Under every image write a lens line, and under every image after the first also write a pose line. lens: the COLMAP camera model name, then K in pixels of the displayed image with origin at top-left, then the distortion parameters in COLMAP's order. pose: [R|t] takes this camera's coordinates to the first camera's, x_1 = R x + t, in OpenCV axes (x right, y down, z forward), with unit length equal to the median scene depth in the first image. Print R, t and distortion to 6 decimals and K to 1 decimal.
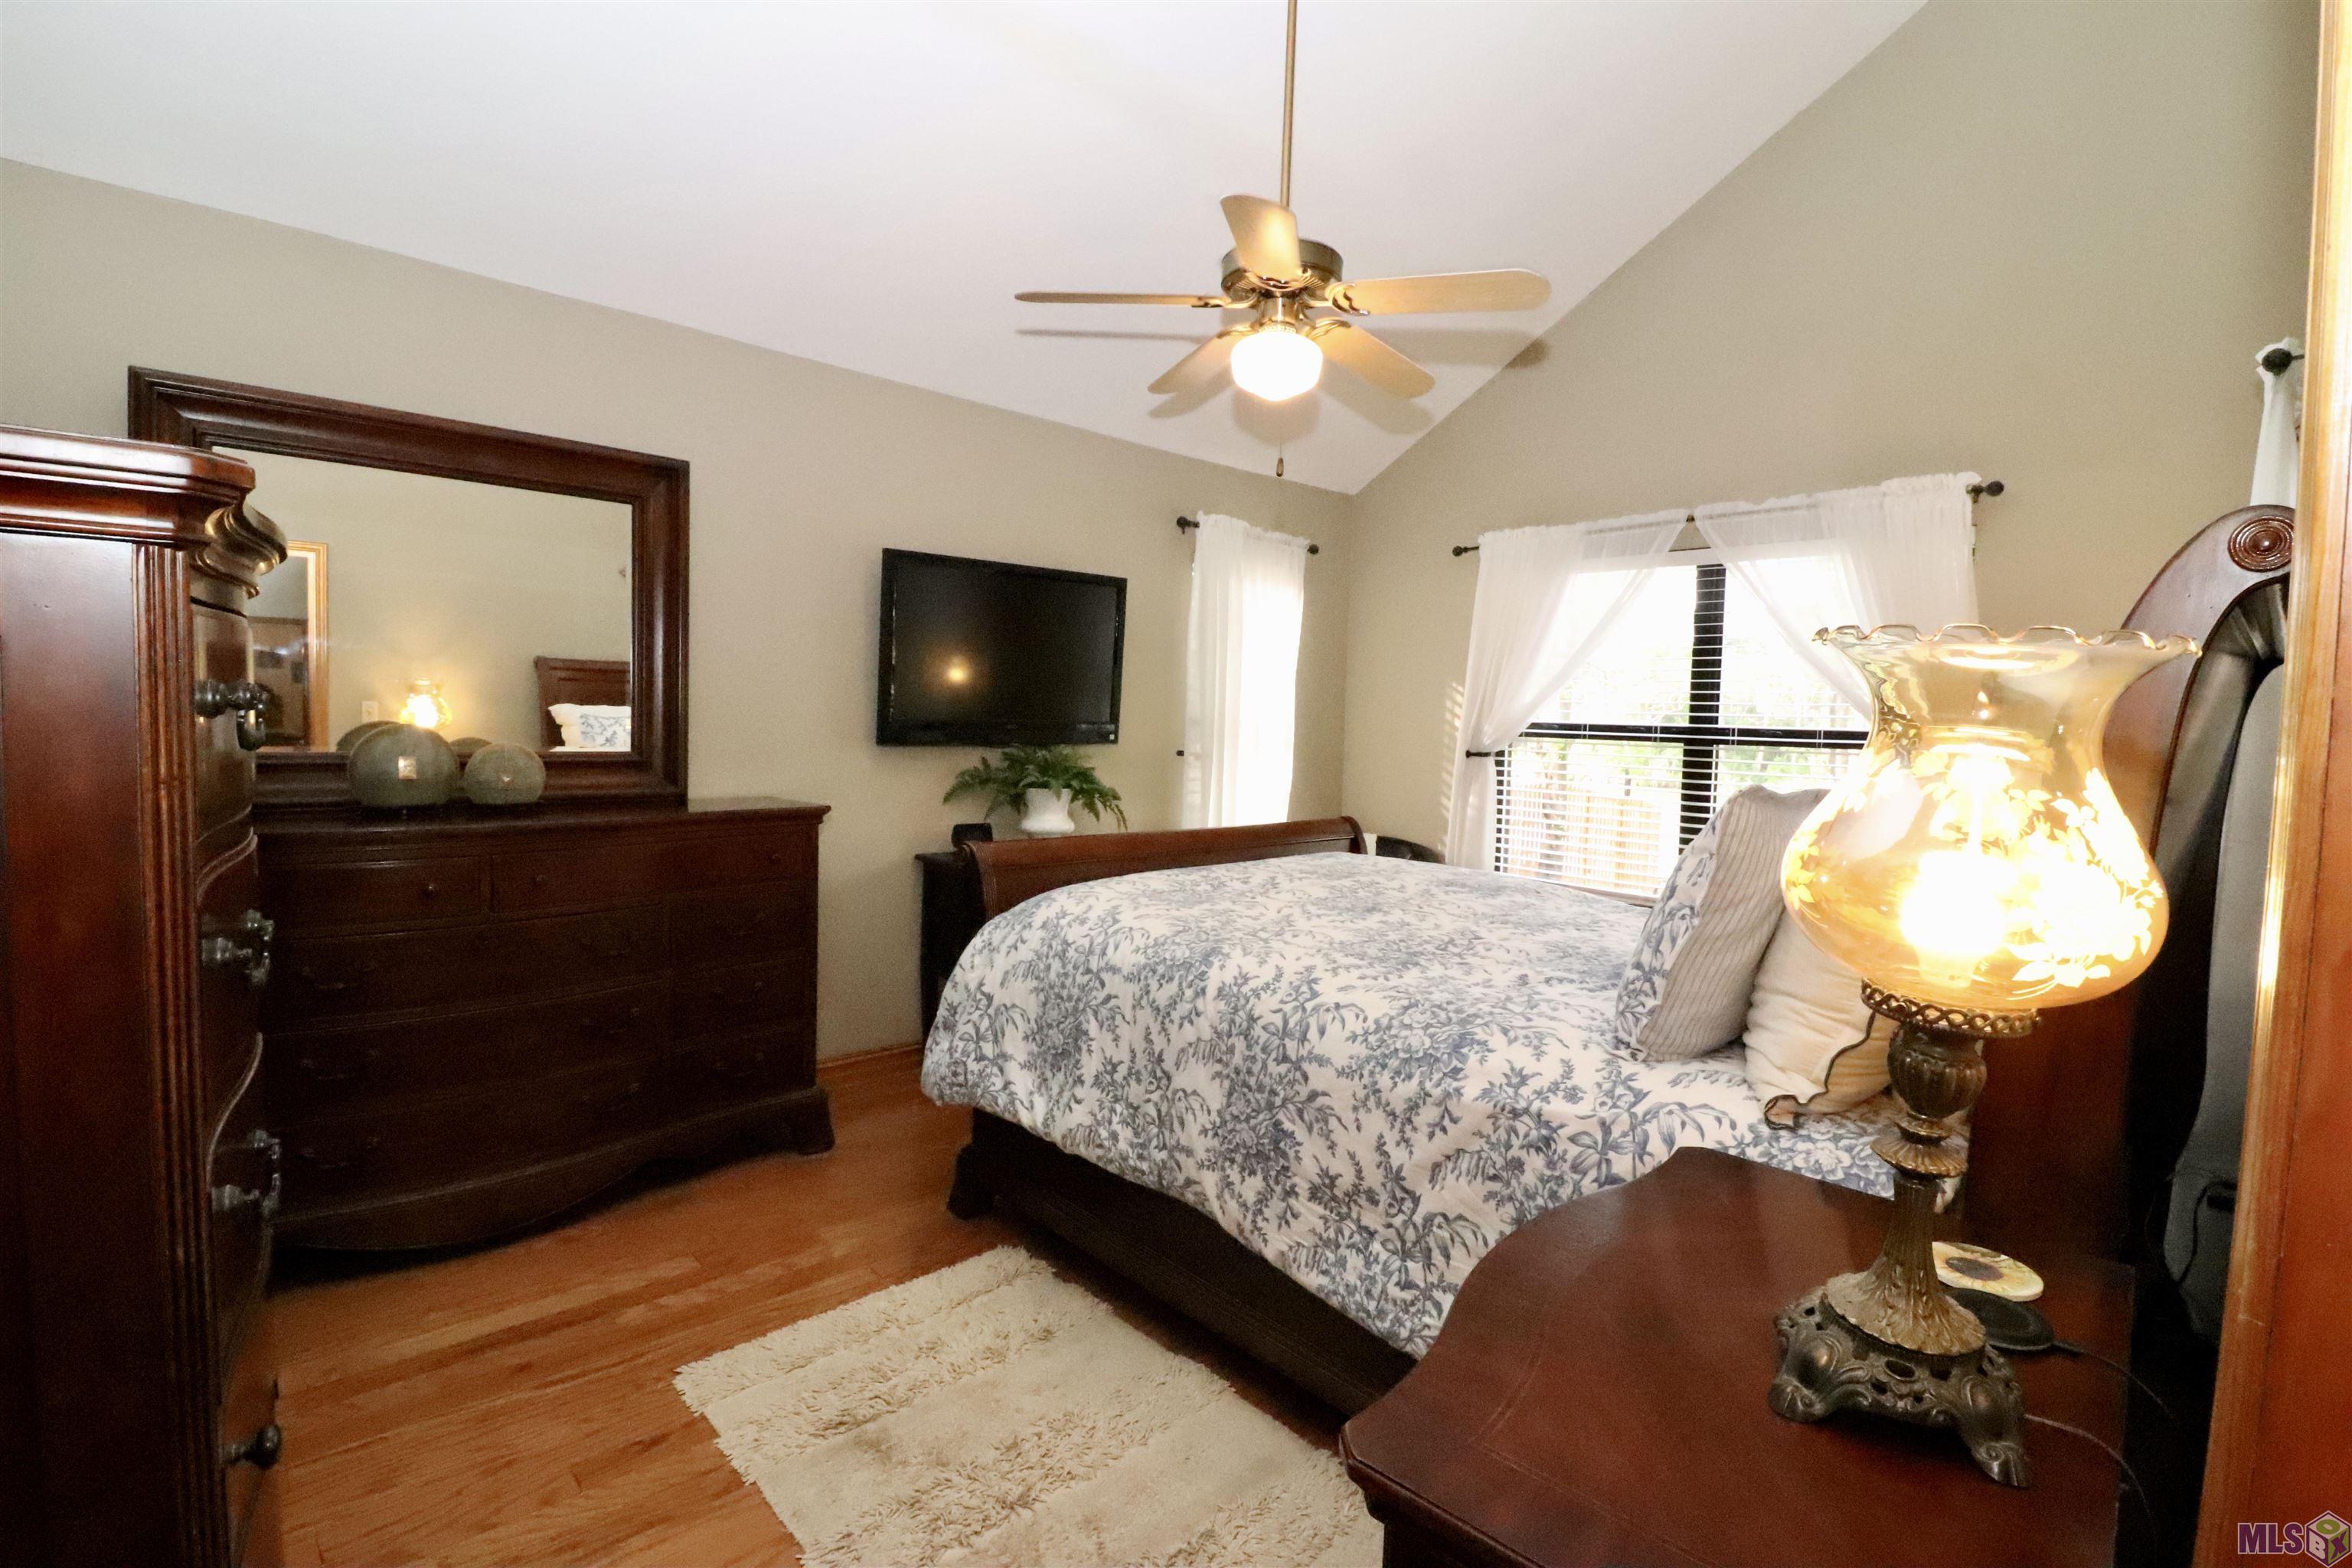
lens RADIAL K [[1078.6, 0, 1179.7], [0, 1078.6, 782.1], [0, 0, 1]] dist [-0.017727, -0.000637]
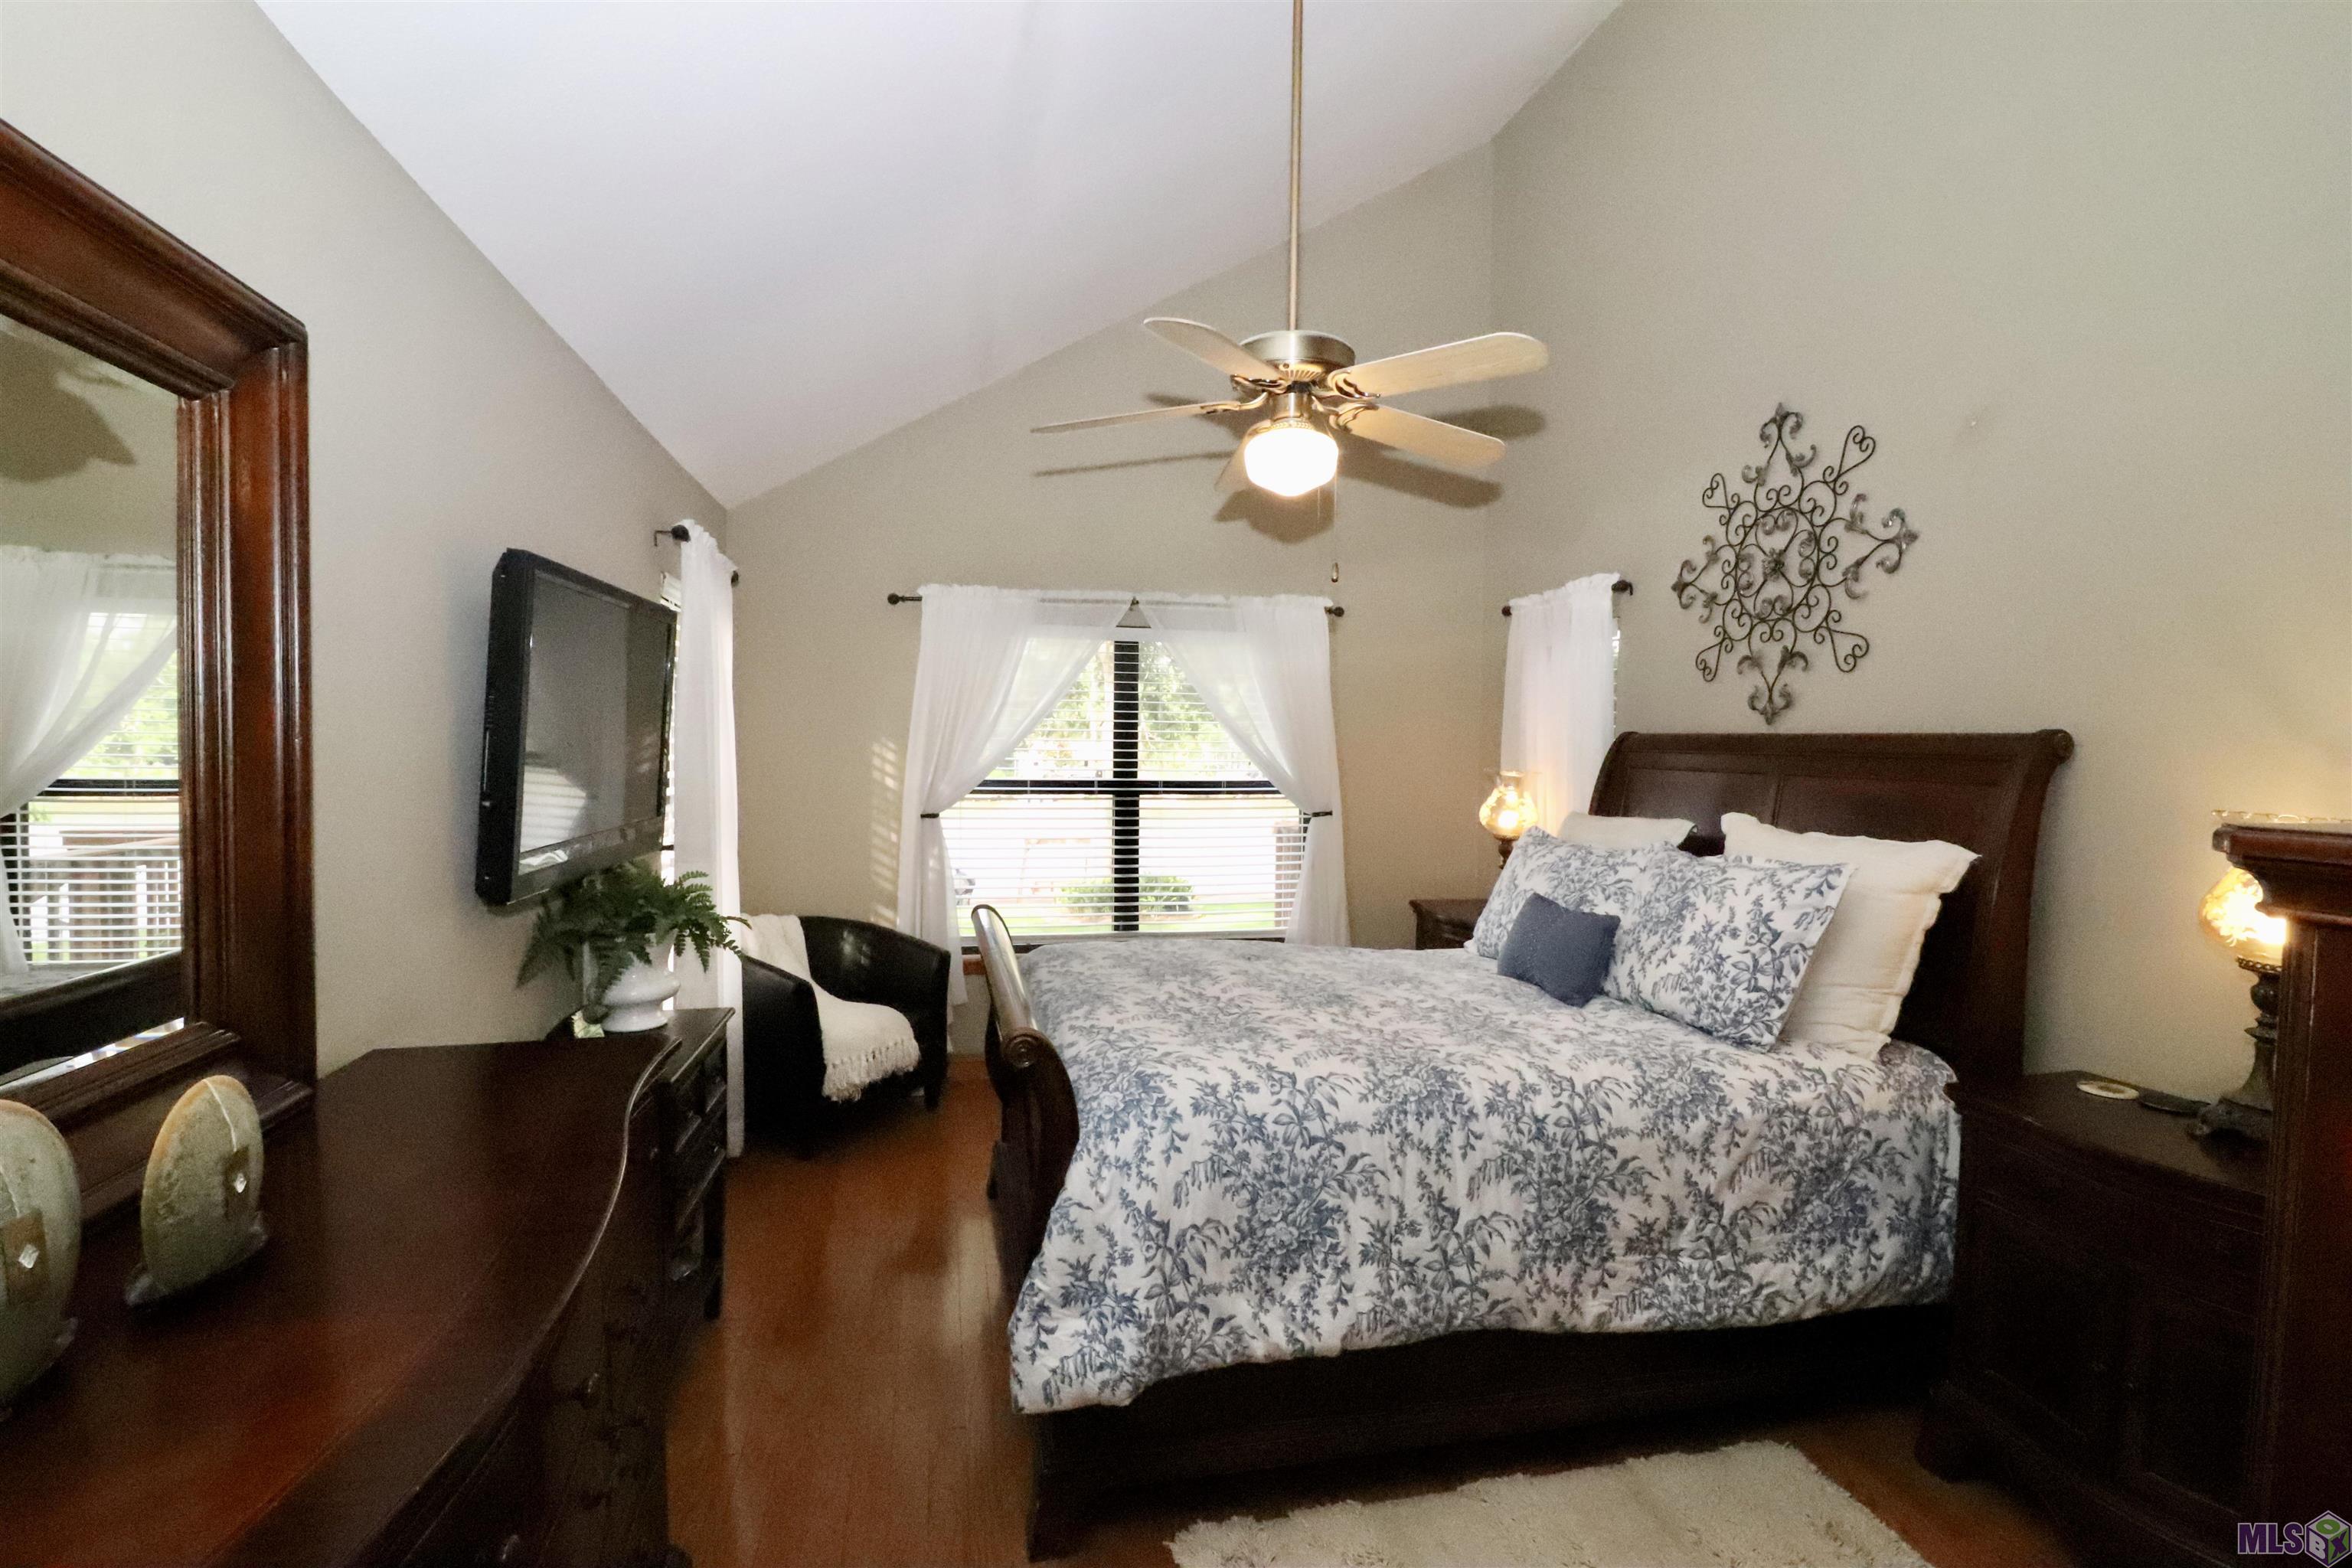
lens RADIAL K [[1078.6, 0, 1180.8], [0, 1078.6, 779.2], [0, 0, 1]] dist [-0.017727, -0.000637]
pose [[0.507776, -0.050484, 0.860009, -1.055429], [0.055775, 0.998114, 0.025660, -0.172030], [-0.859682, 0.034937, 0.509634, 0.784319]]
